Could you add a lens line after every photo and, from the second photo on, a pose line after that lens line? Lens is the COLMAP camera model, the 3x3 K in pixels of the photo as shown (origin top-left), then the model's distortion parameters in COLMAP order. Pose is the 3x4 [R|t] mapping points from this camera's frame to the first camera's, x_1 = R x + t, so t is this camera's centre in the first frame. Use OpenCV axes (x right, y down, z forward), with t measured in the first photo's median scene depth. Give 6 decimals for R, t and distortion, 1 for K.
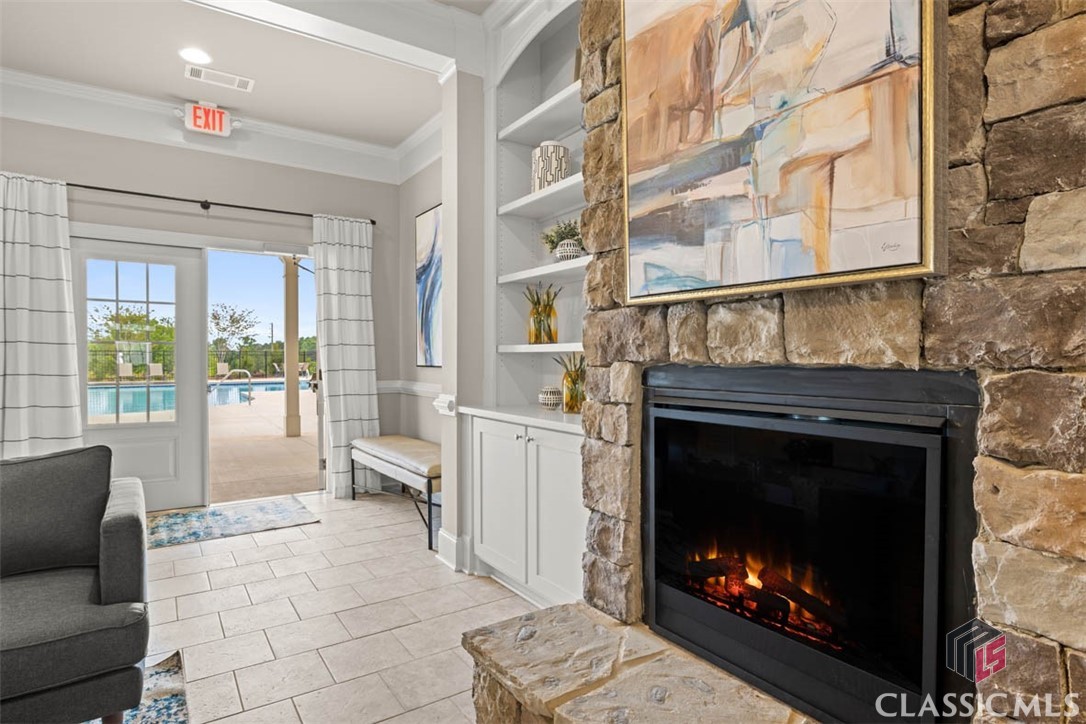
lens RADIAL K [[576.8, 0, 539.9], [0, 576.8, 366.4], [0, 0, 1]] dist [-0.003496, -0.000242]
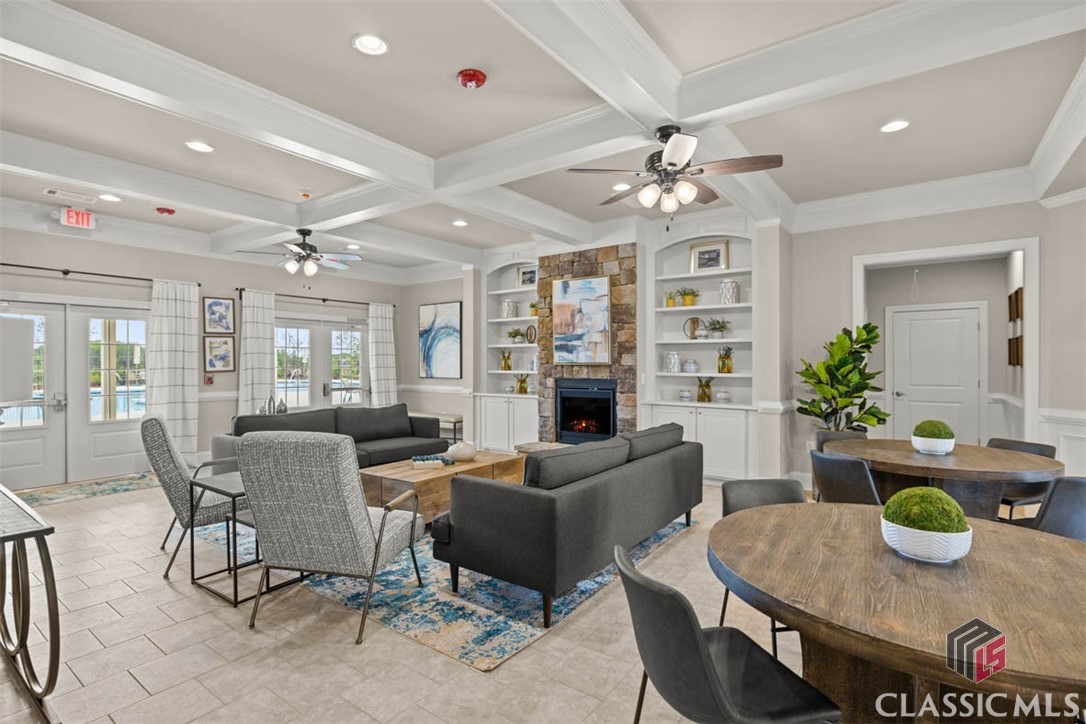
lens RADIAL K [[524.0, 0, 539.0], [0, 524.0, 360.6], [0, 0, 1]] dist [-0.021821, -0.000293]
pose [[0.942927, 0.001901, 0.332994, -1.411131], [0.005471, 0.999760, -0.021201, -0.061158], [-0.332955, 0.021813, 0.942691, -2.973219]]
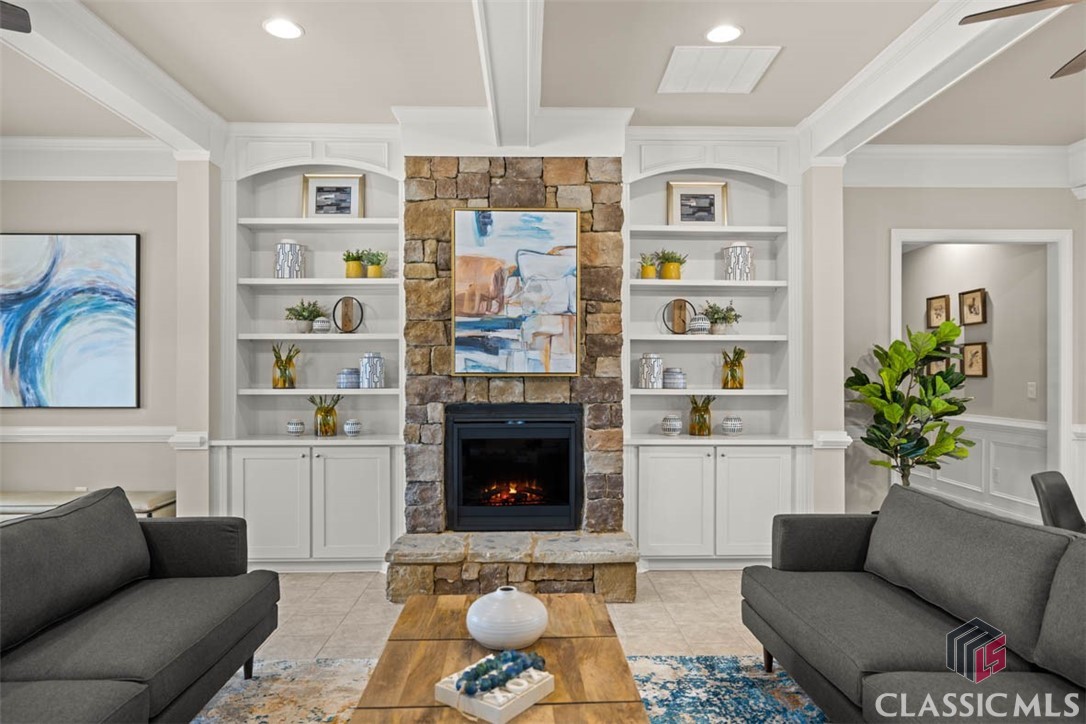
lens RADIAL K [[671.2, 0, 544.2], [0, 671.2, 370.9], [0, 0, 1]] dist [-0.001644, -0.000442]
pose [[0.537602, 0.003826, 0.843190, -1.988417], [0.014444, 0.999801, -0.013745, -0.098225], [-0.843075, 0.019568, 0.537440, -0.698385]]
